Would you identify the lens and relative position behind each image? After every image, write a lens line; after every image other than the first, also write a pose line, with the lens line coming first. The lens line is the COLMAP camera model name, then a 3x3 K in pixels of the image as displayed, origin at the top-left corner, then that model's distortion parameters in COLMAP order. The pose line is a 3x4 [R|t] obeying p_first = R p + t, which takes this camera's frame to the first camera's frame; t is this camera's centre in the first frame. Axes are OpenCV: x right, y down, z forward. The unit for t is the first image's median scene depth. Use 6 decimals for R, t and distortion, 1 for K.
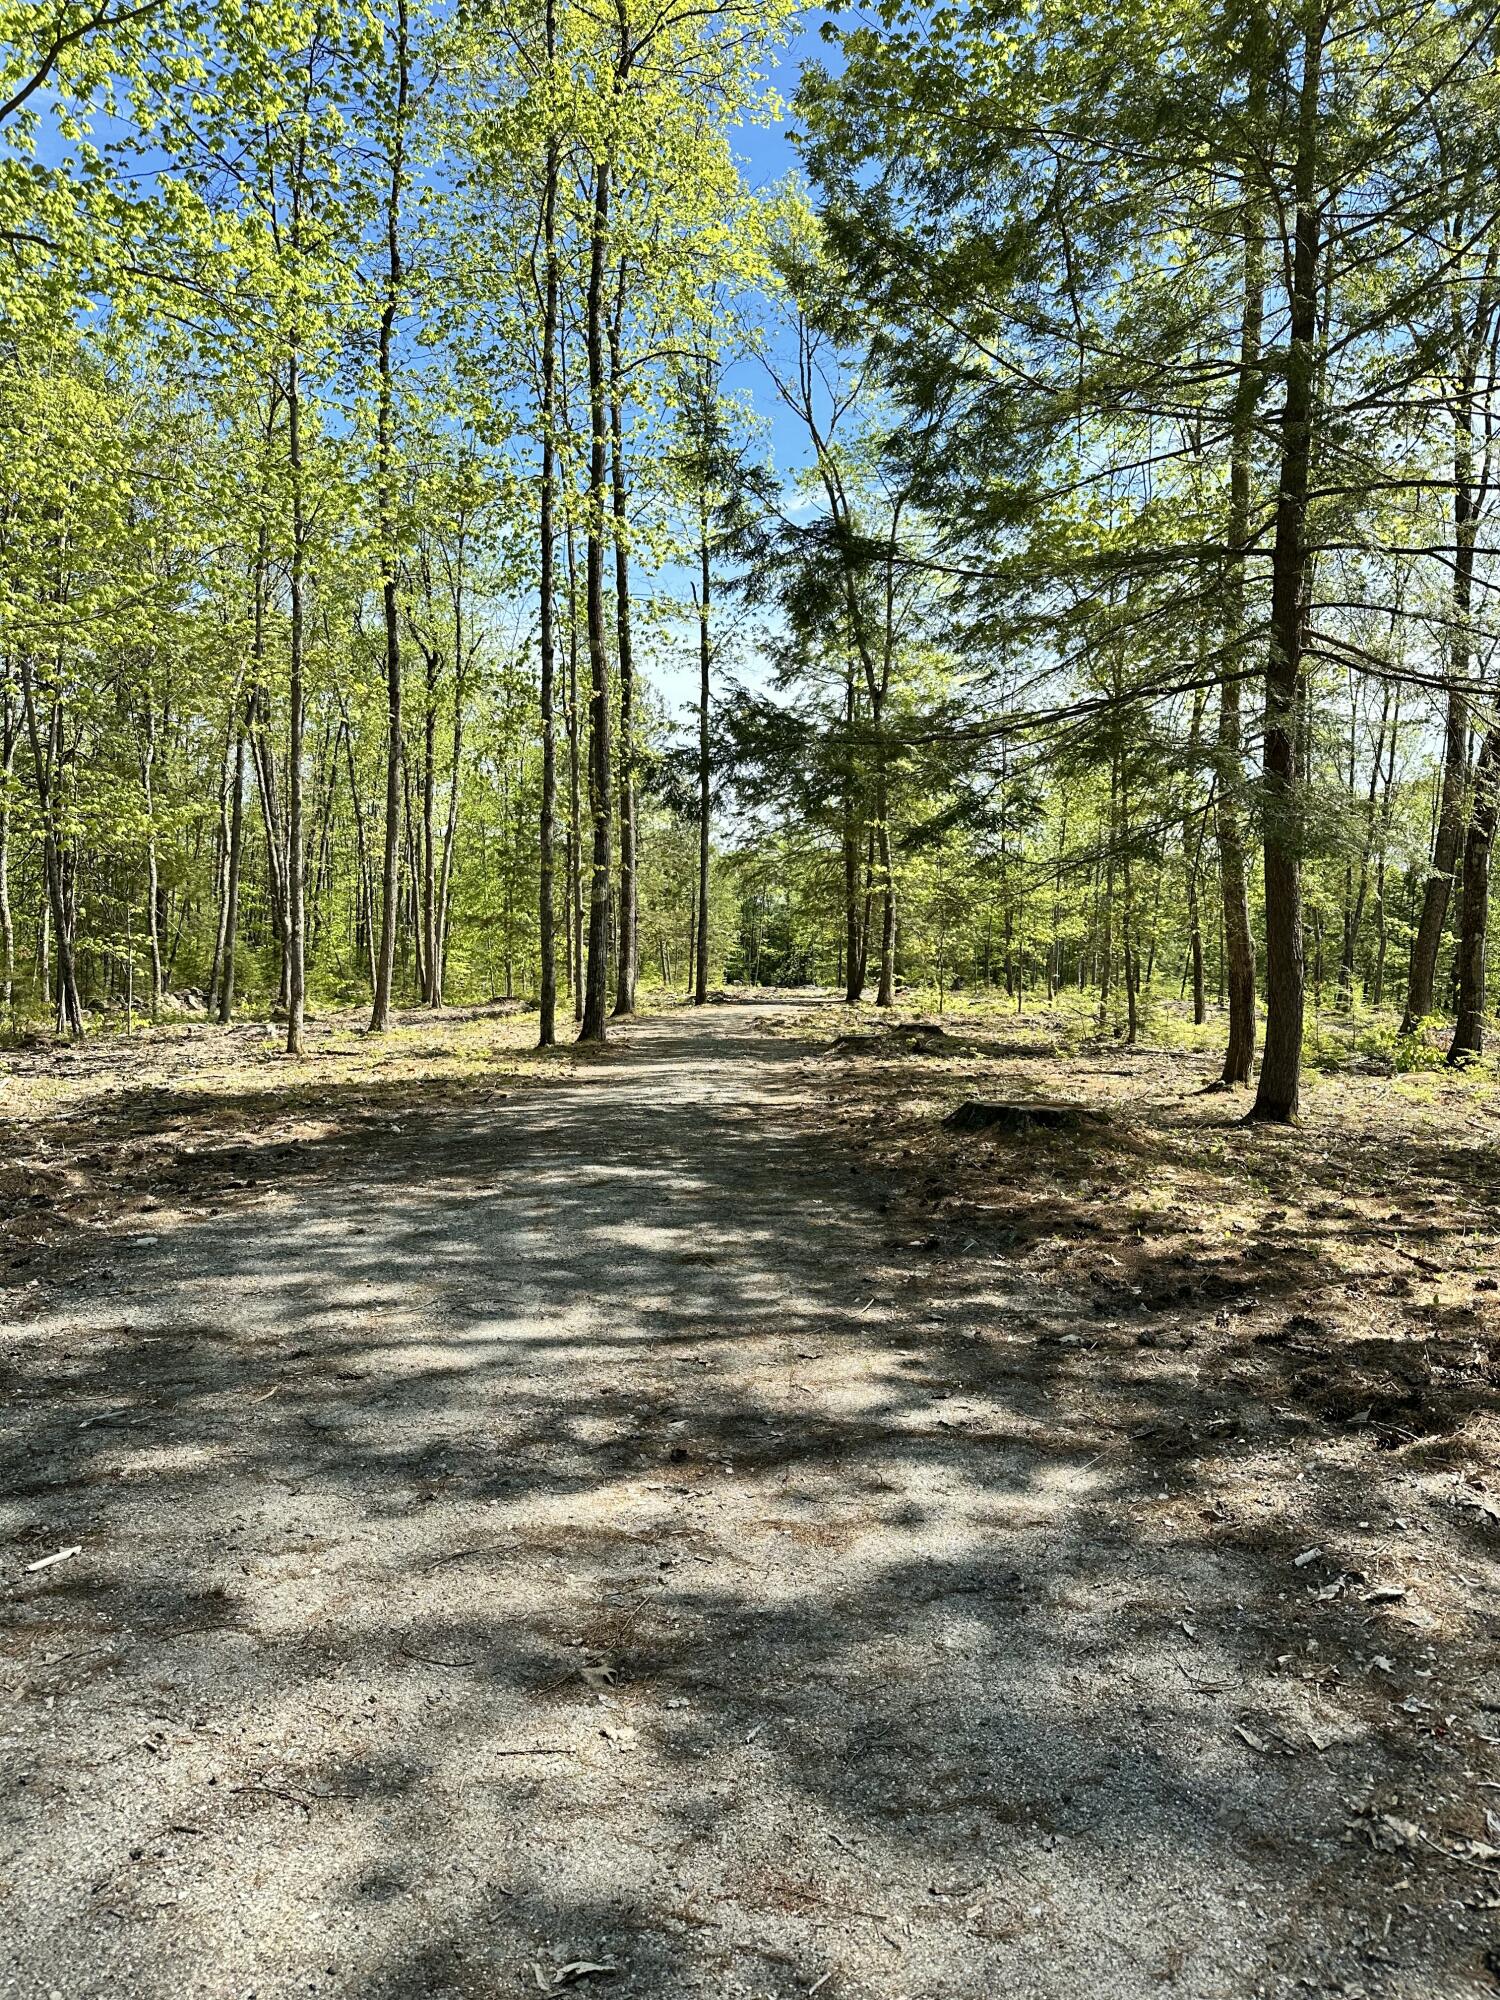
lens RADIAL K [[1400.5, 0, 753.7], [0, 1400.5, 1003.0], [0, 0, 1]] dist [0.034945, -0.036774]
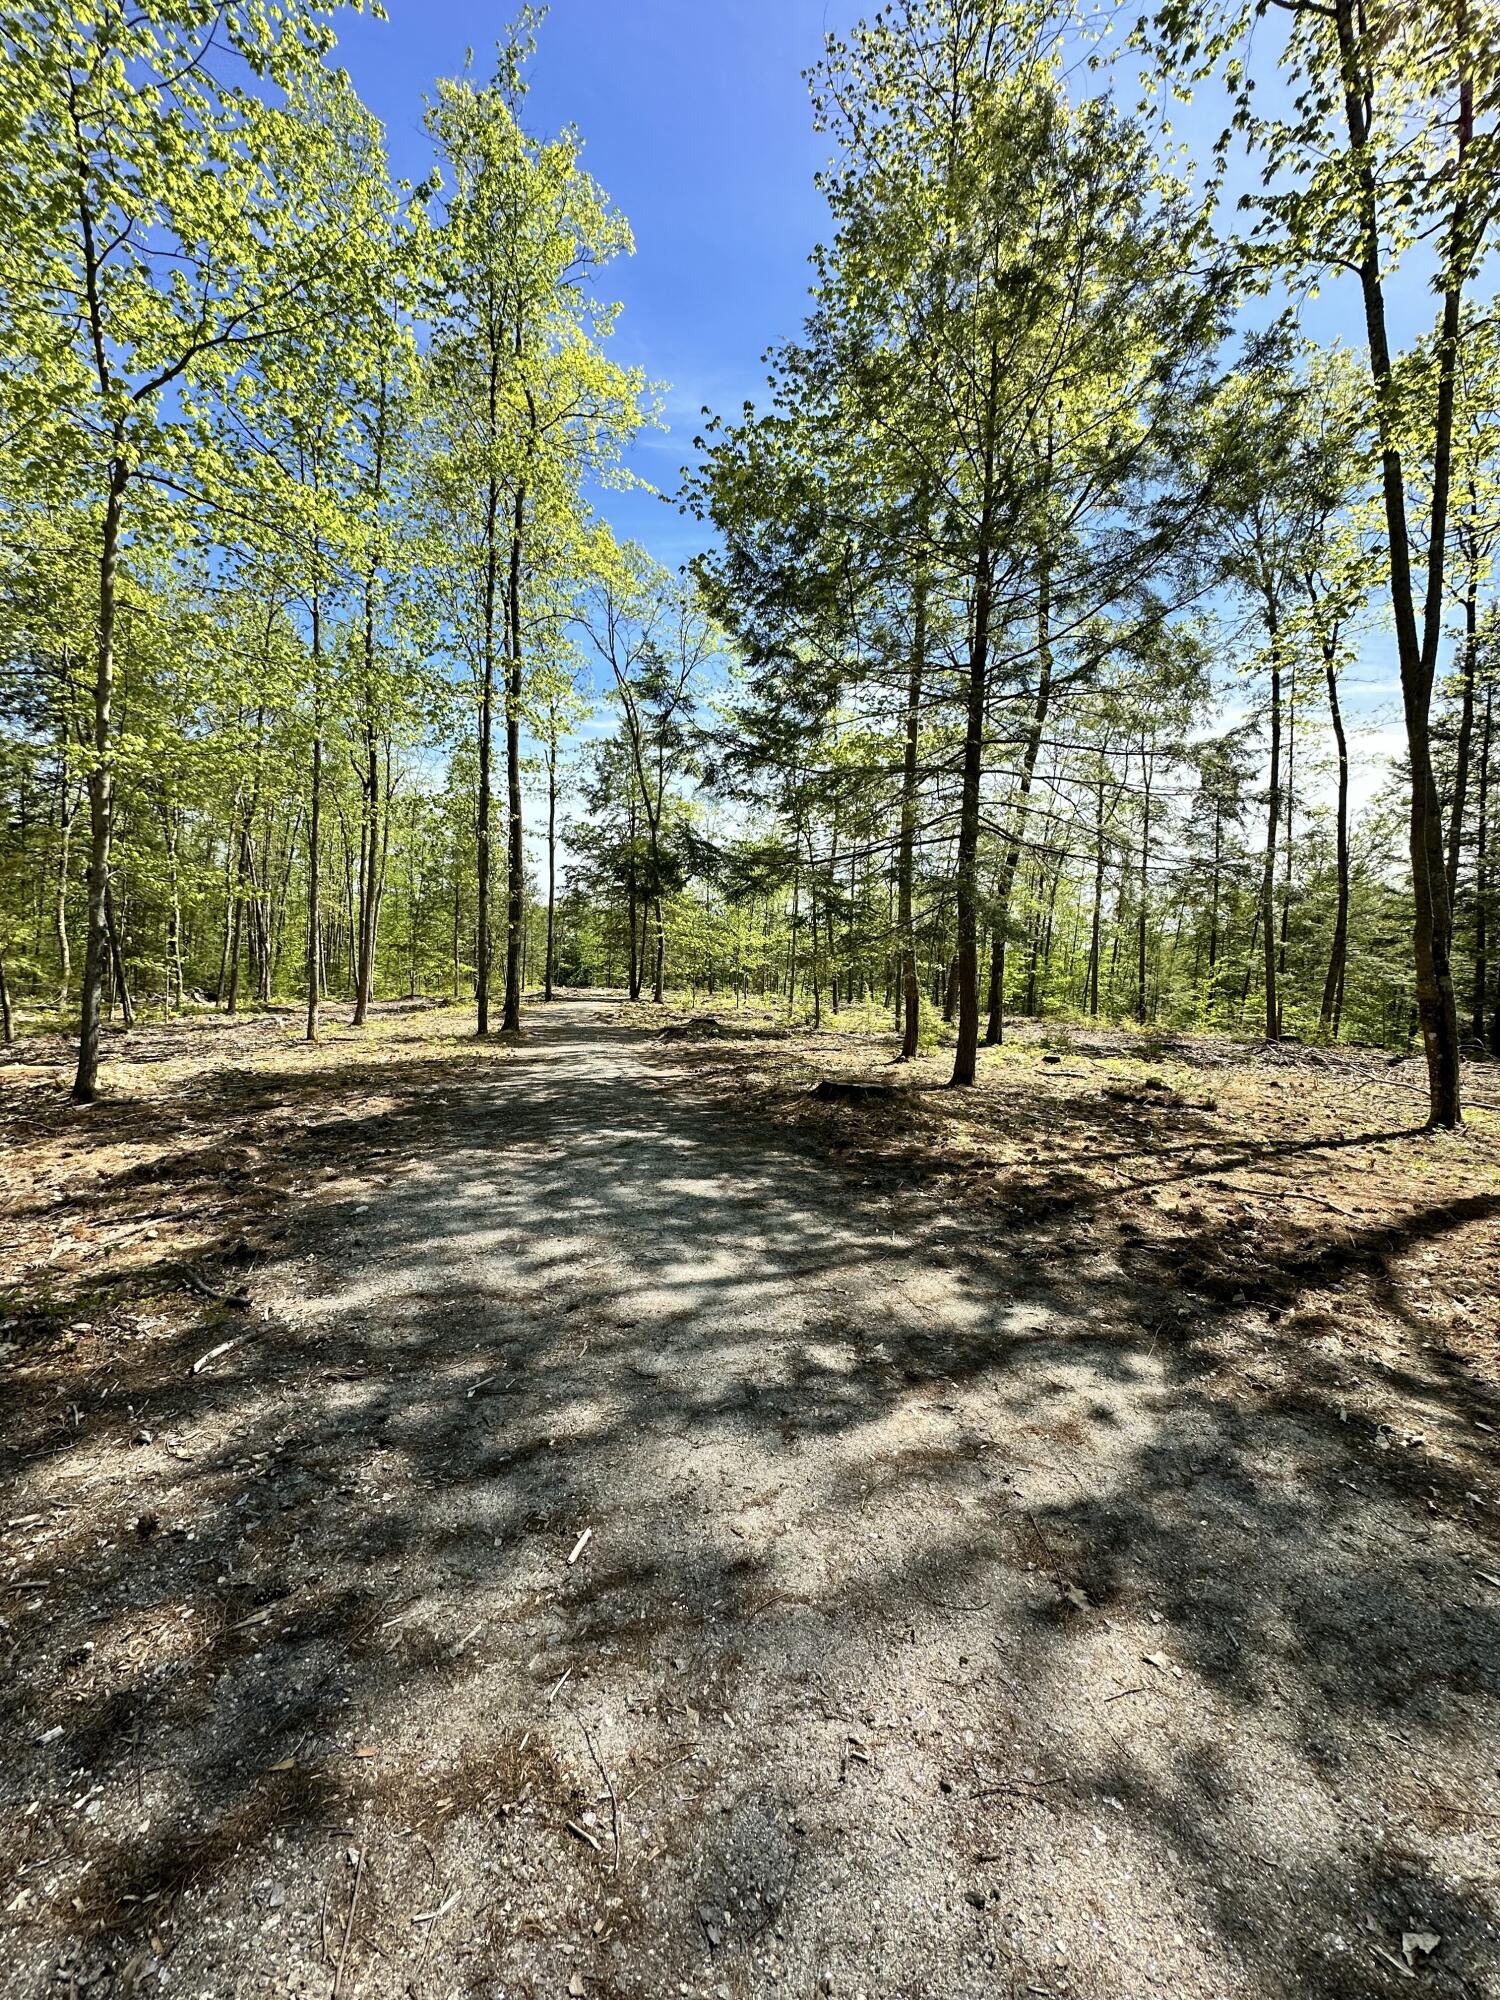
lens RADIAL K [[796.1, 0, 753.6], [0, 796.1, 989.8], [0, 0, 1]] dist [-0.001158, 0.000917]
pose [[0.967172, 0.008905, 0.253967, -0.120761], [-0.007232, 0.999946, -0.007522, -0.022279], [-0.254020, 0.005439, 0.967184, 0.061934]]
